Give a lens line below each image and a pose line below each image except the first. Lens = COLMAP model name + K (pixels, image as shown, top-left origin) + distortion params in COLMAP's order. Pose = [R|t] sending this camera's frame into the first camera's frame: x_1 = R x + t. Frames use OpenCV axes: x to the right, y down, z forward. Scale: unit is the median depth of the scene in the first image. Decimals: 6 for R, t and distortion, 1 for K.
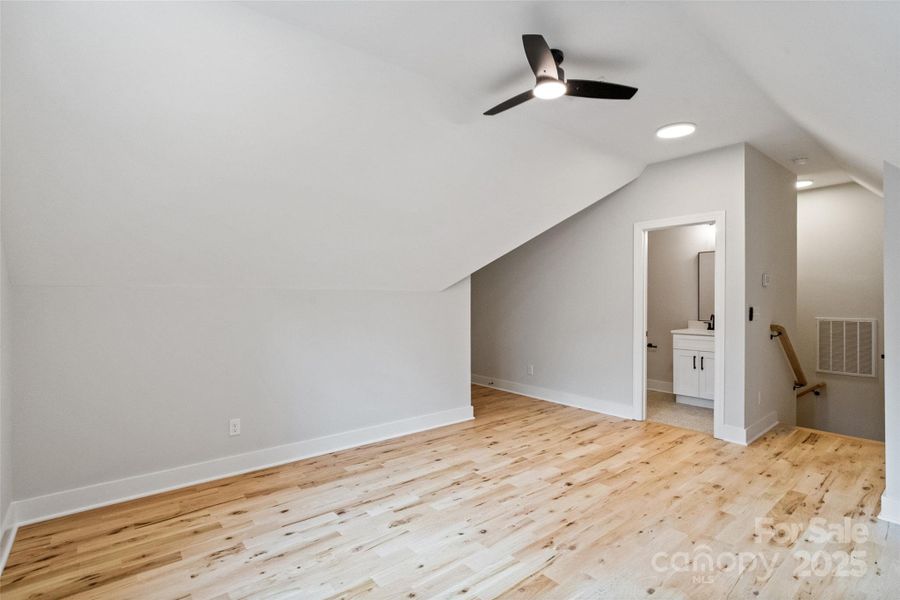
lens RADIAL K [[432.3, 0, 448.3], [0, 432.3, 301.1], [0, 0, 1]] dist [-0.011244, 0.004934]
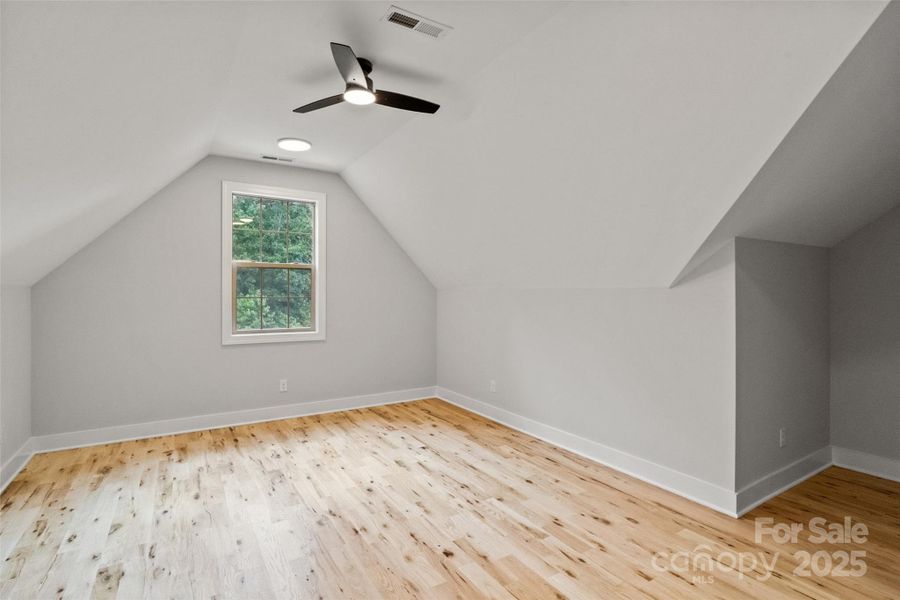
lens RADIAL K [[432.3, 0, 447.9], [0, 432.3, 294.6], [0, 0, 1]] dist [-0.011244, 0.004934]
pose [[-0.121590, 0.003091, -0.992576, 0.960871], [-0.006966, 0.999968, 0.003967, -0.018305], [0.992556, 0.007396, -0.121564, 1.037073]]
